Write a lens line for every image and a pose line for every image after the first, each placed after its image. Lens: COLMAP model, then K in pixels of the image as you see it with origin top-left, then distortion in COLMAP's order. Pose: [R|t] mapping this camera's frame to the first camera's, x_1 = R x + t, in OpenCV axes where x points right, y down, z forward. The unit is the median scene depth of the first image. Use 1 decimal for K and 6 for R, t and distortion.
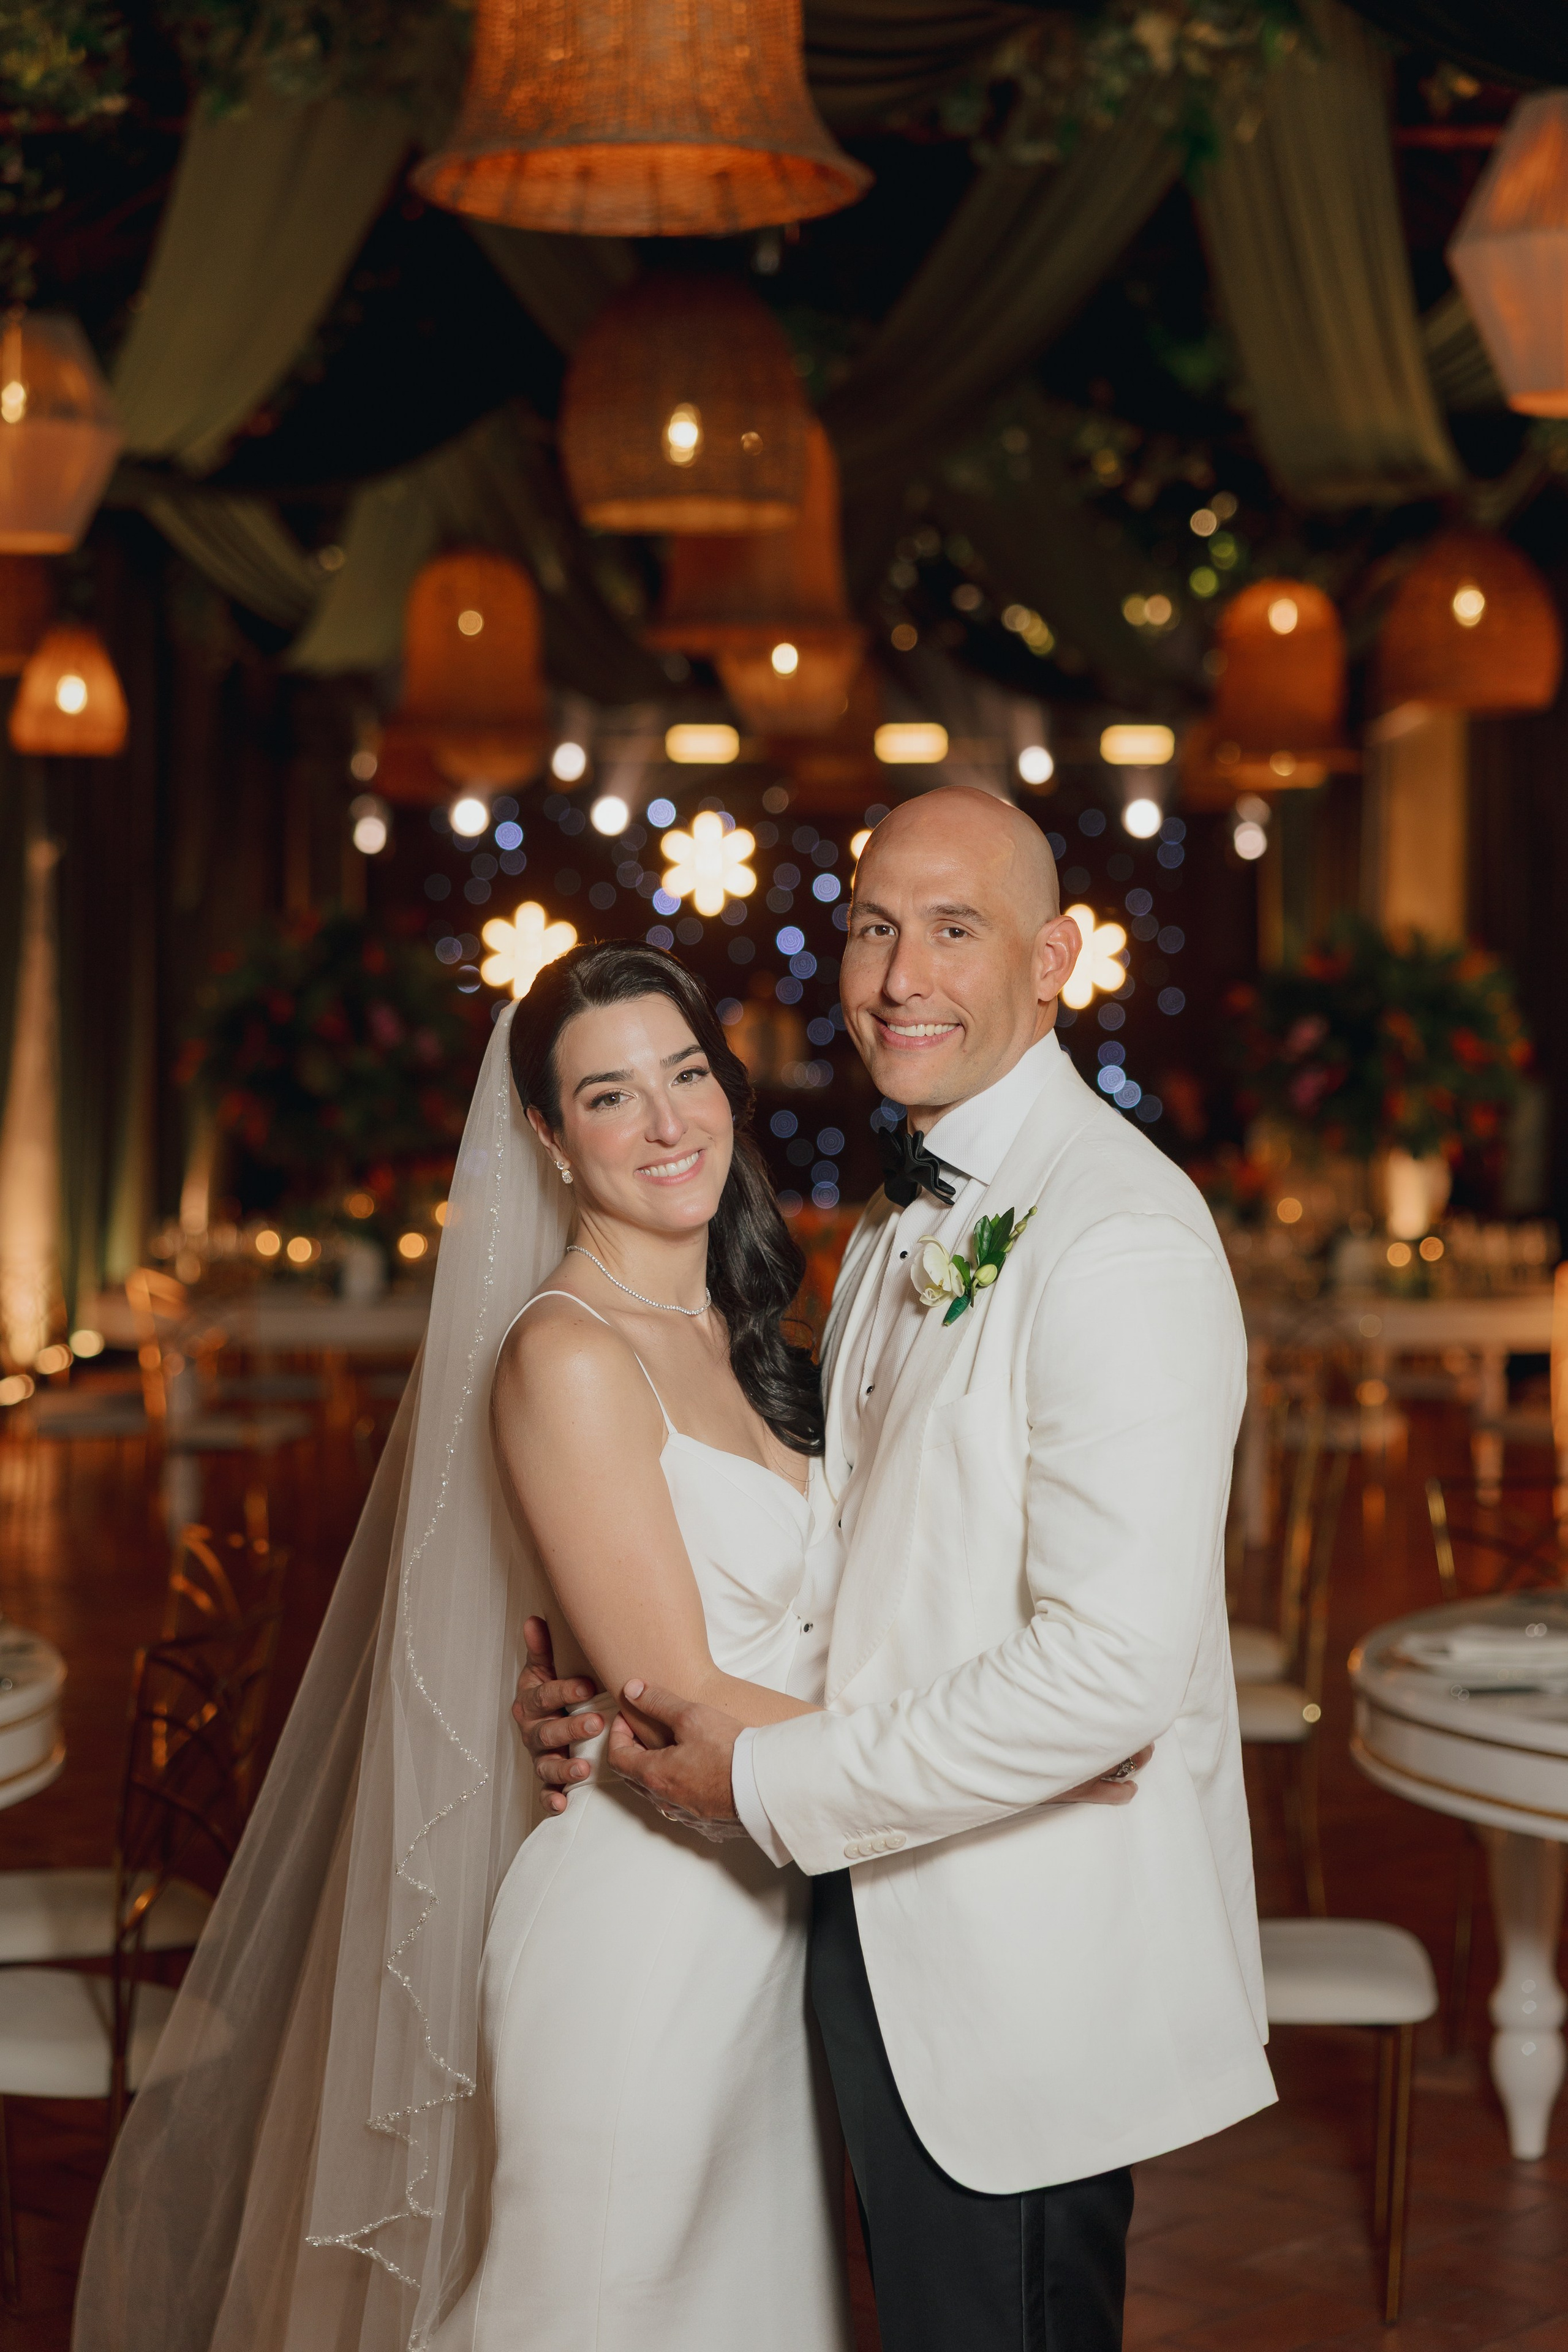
lens RADIAL K [[4066.1, 0, 854.7], [0, 4066.1, 1137.2], [0, 0, 1]] dist [0.007644, -0.230252]
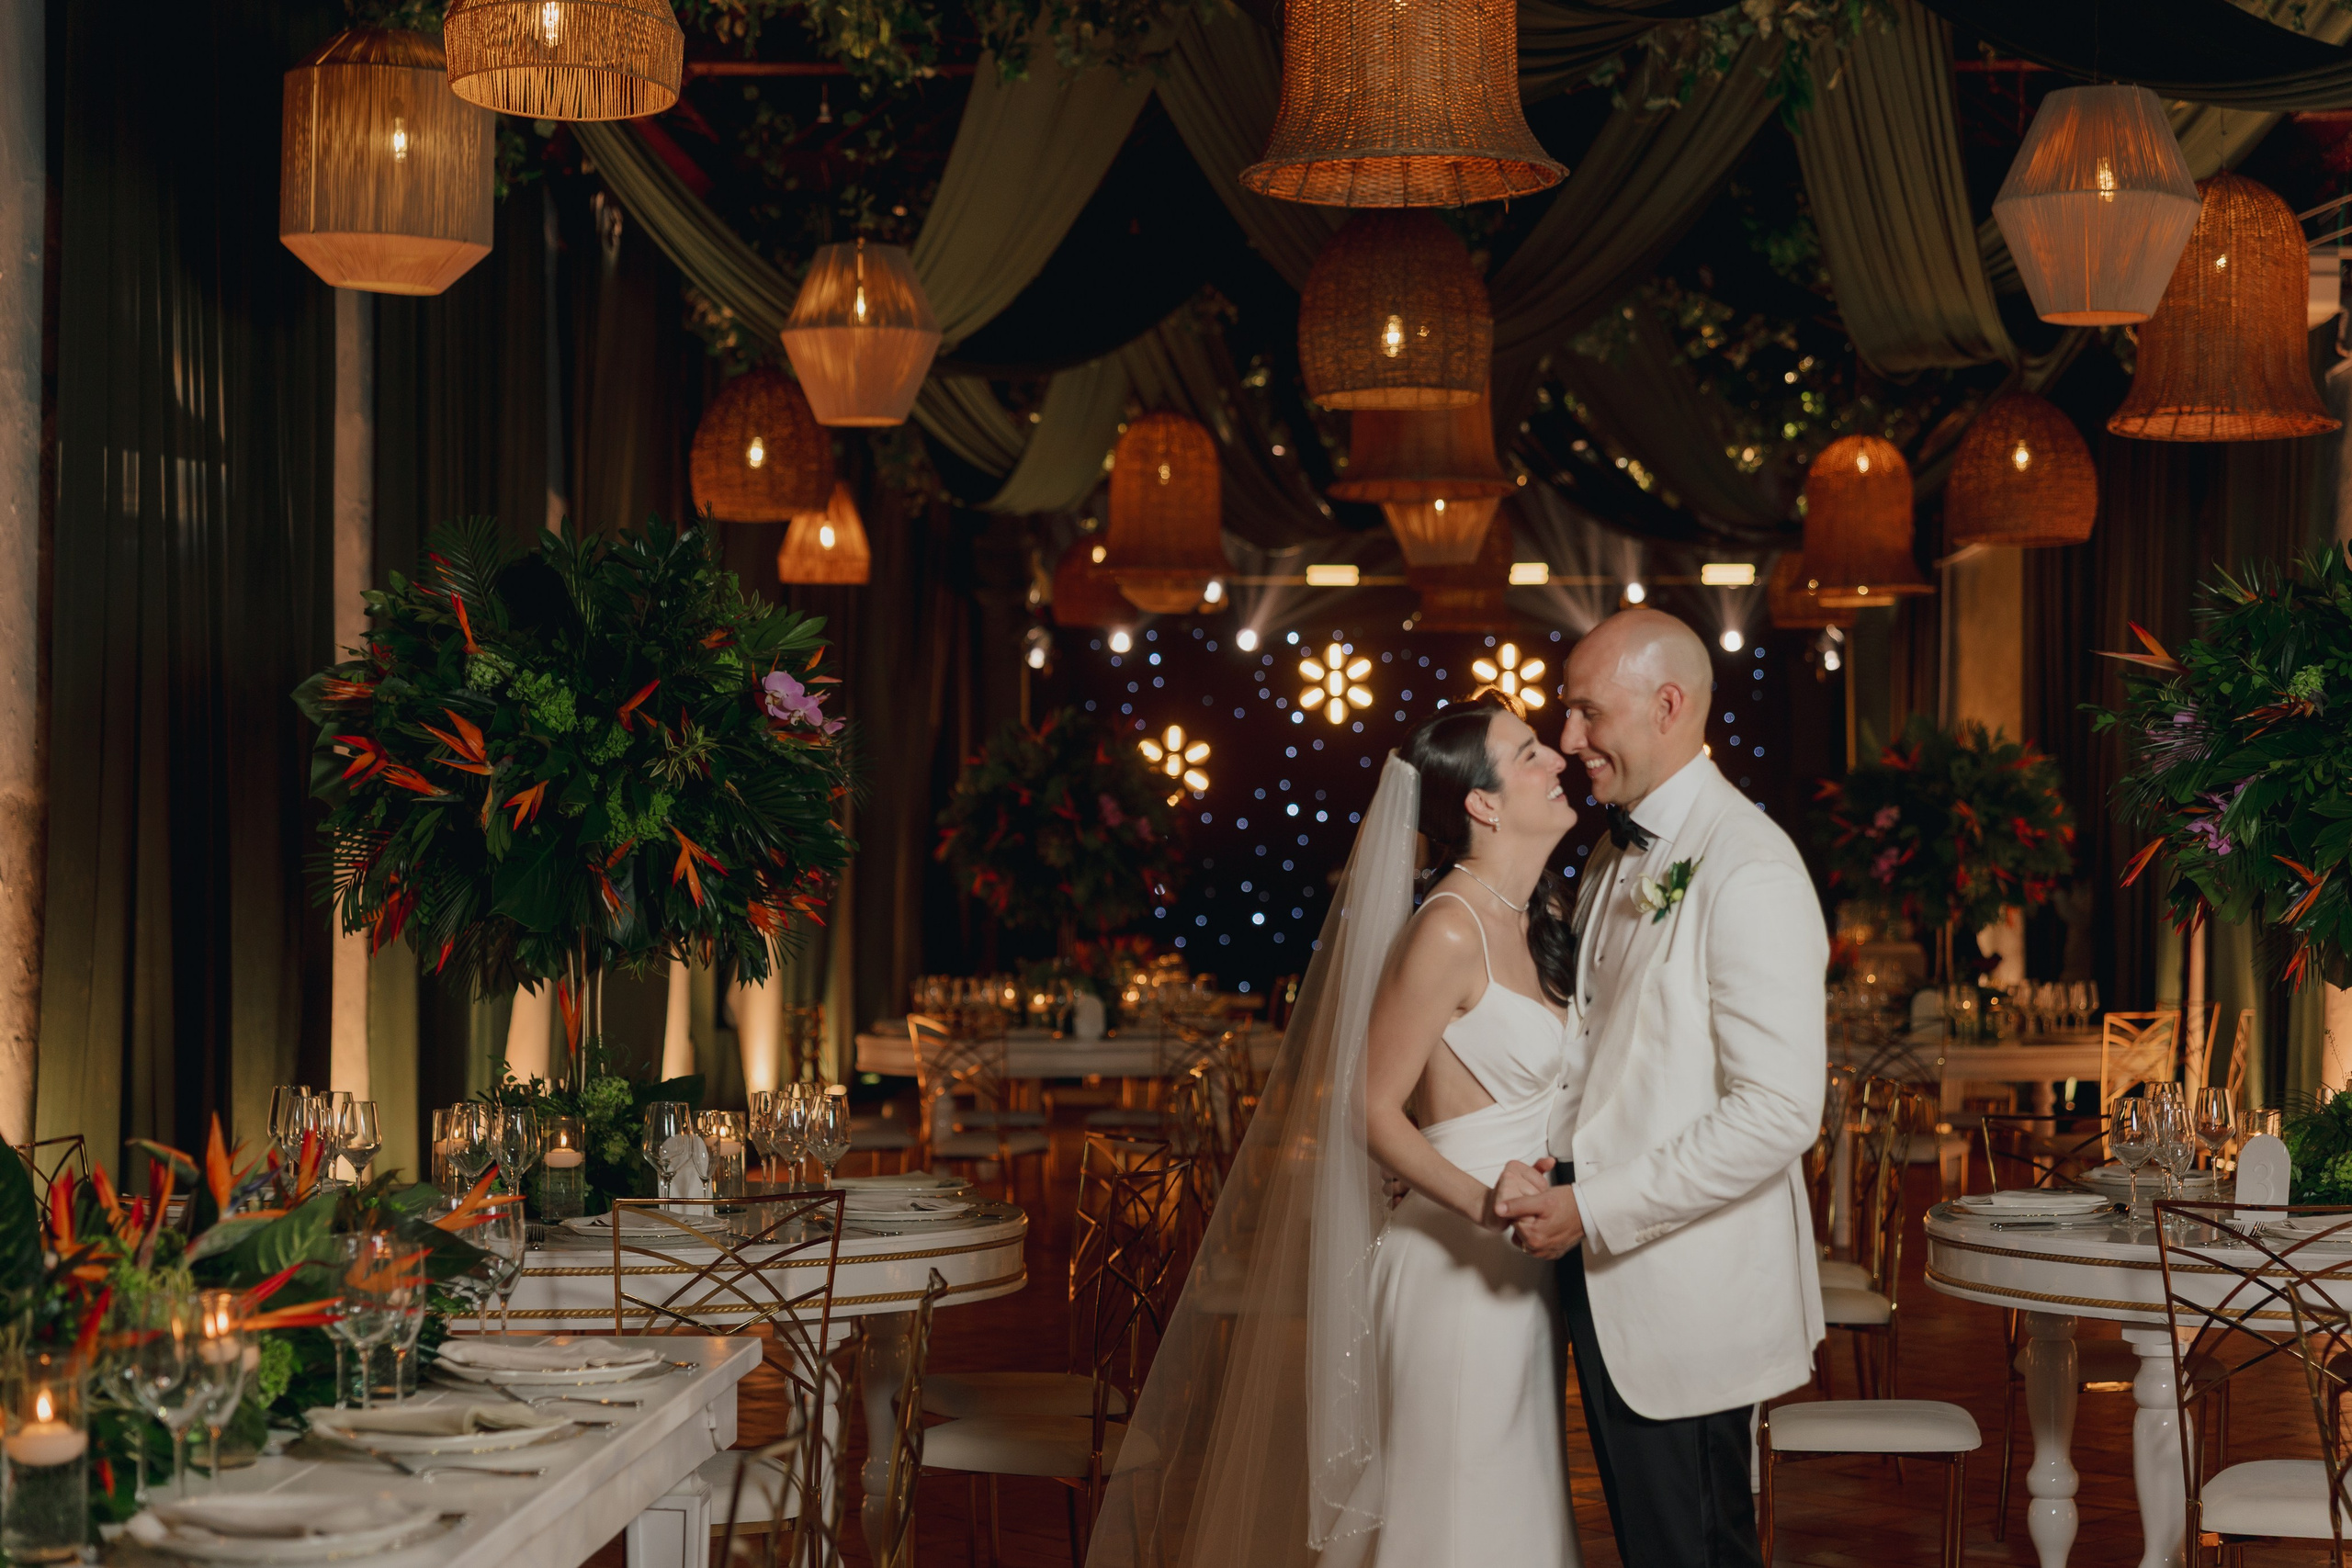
lens RADIAL K [[3942.4, 0, 1176.0], [0, 3942.4, 784.0], [0, 0, 1]] dist [0.005214, 0.012493]
pose [[0.997780, -0.001069, -0.066583, -0.018376], [-0.001819, 0.999061, -0.043298, 0.014687], [0.066567, 0.043323, 0.996841, -0.157248]]
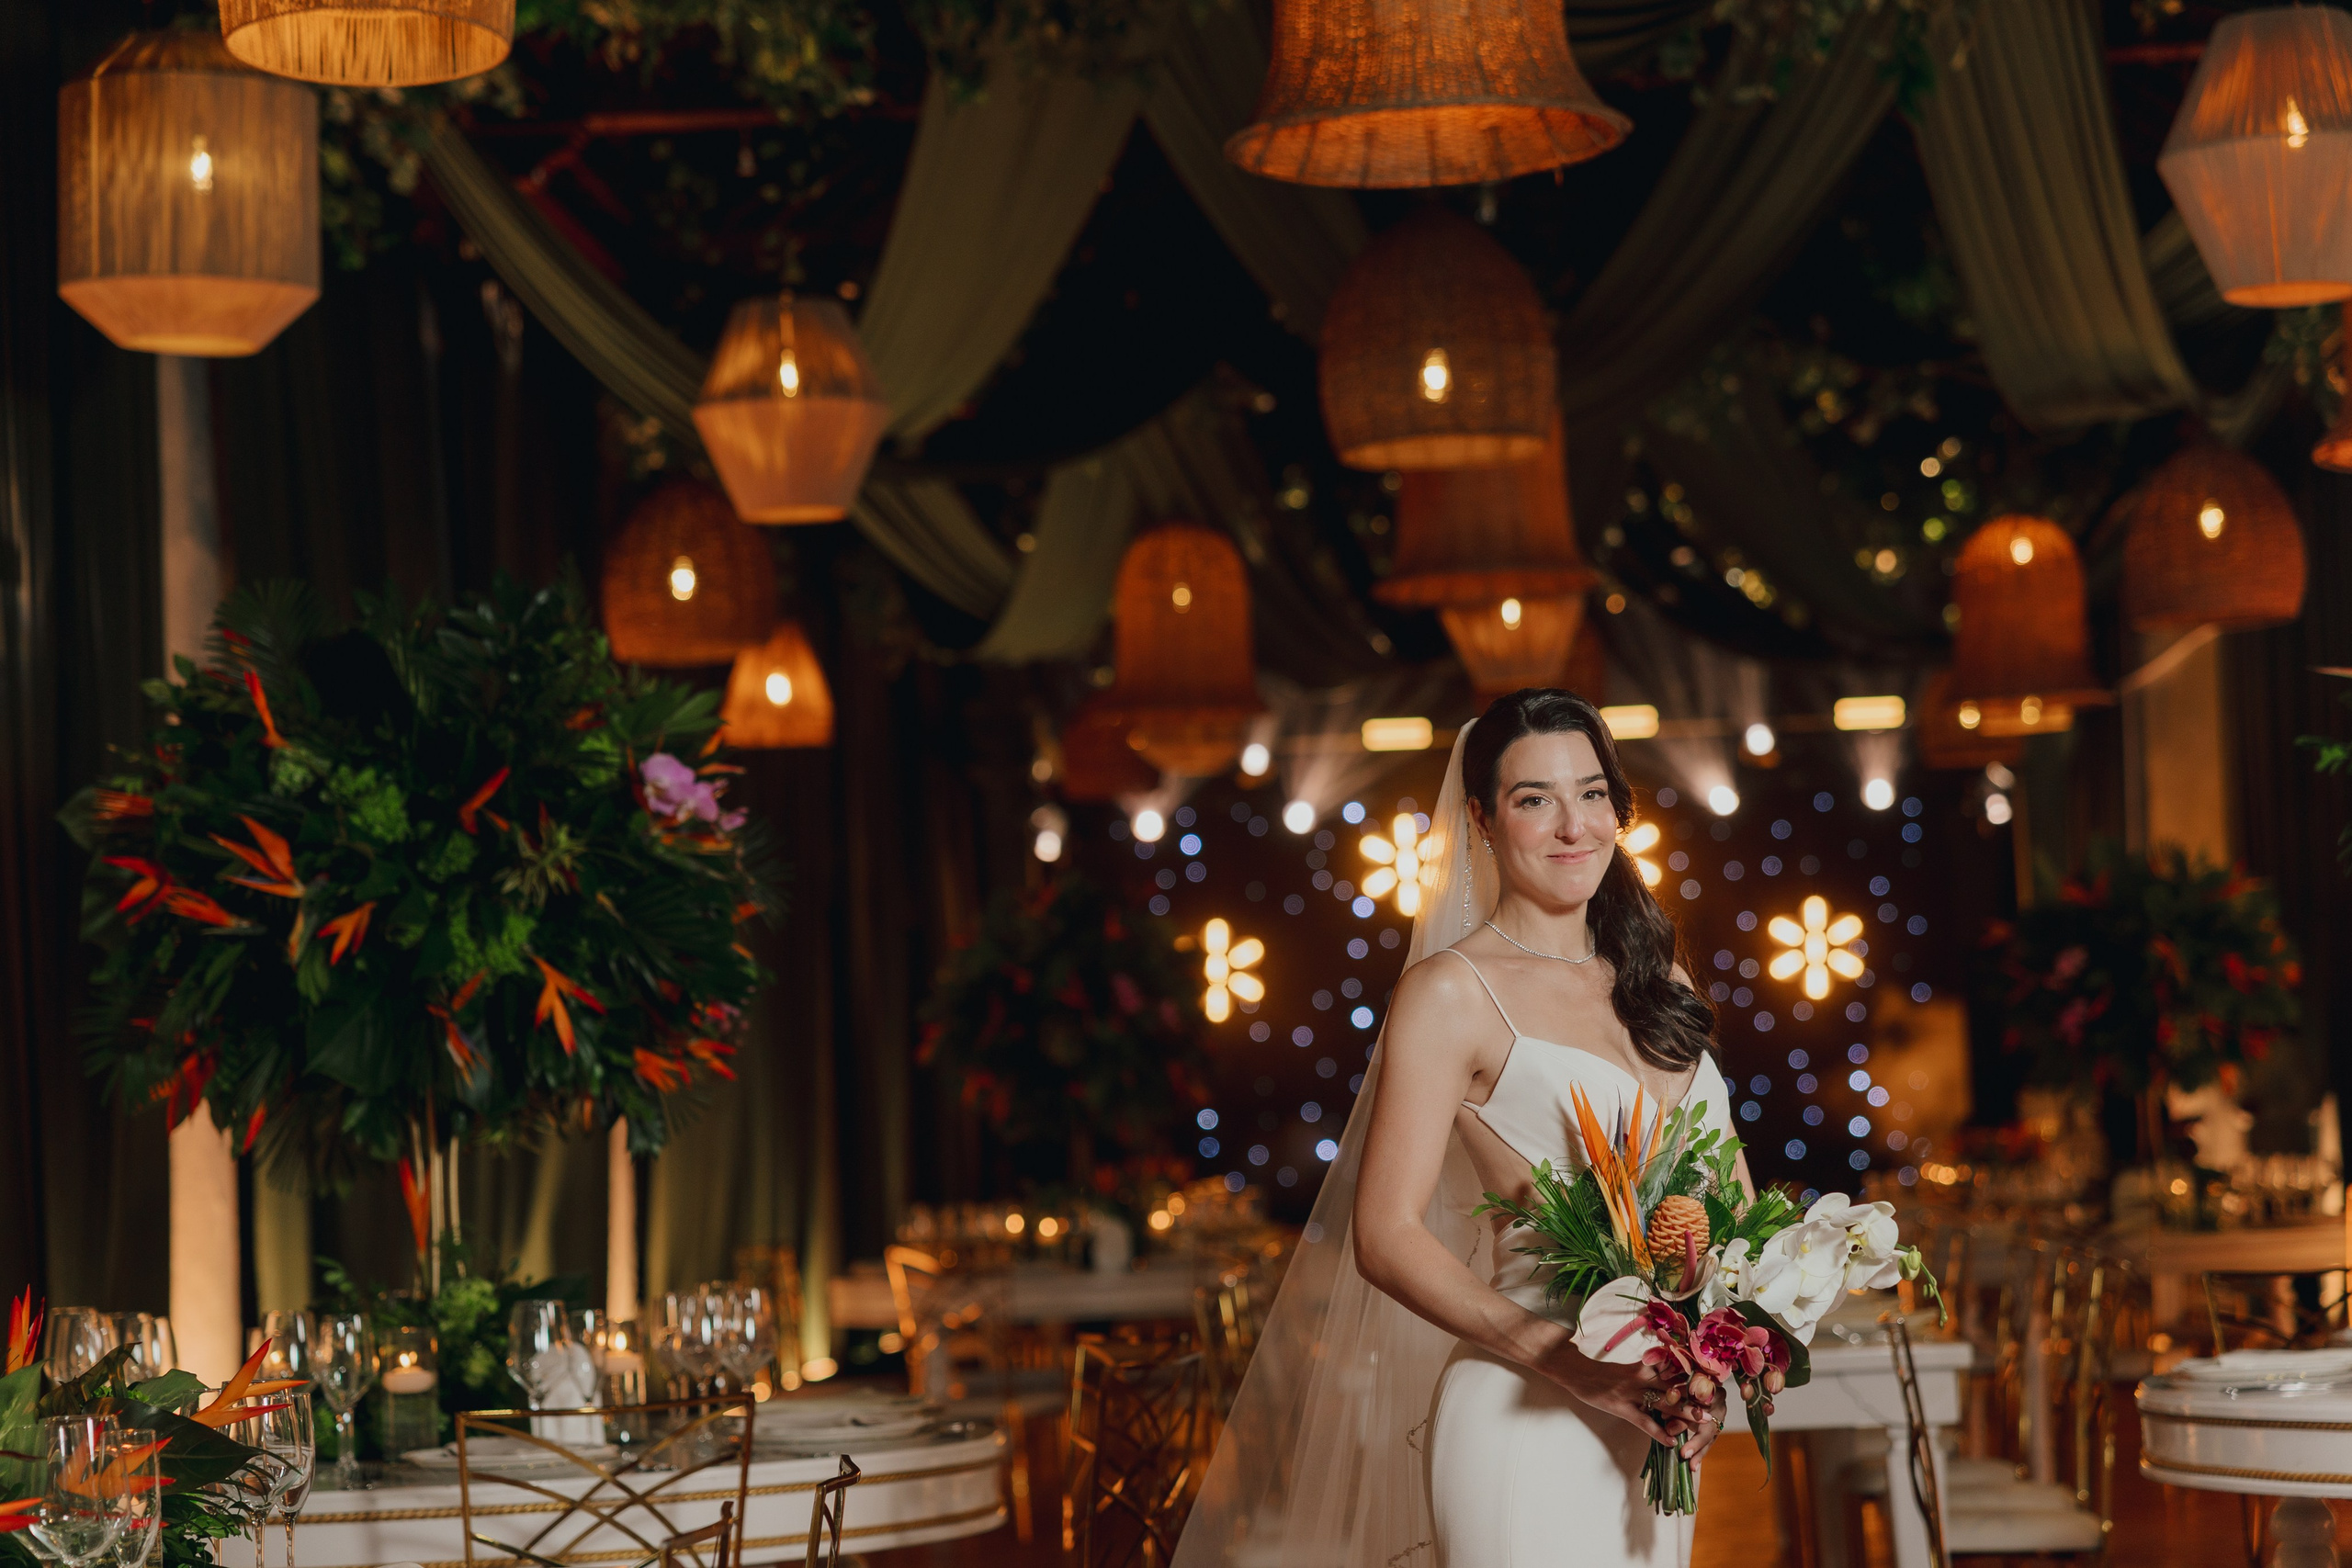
lens RADIAL K [[4636.5, 0, 1176.0], [0, 4636.5, 784.0], [0, 0, 1]] dist [0.044745, -0.605624]
pose [[0.995966, -0.045777, -0.077178, -0.013949], [0.038394, 0.994778, -0.094563, 0.028363], [0.081103, 0.091219, 0.992523, -0.122438]]
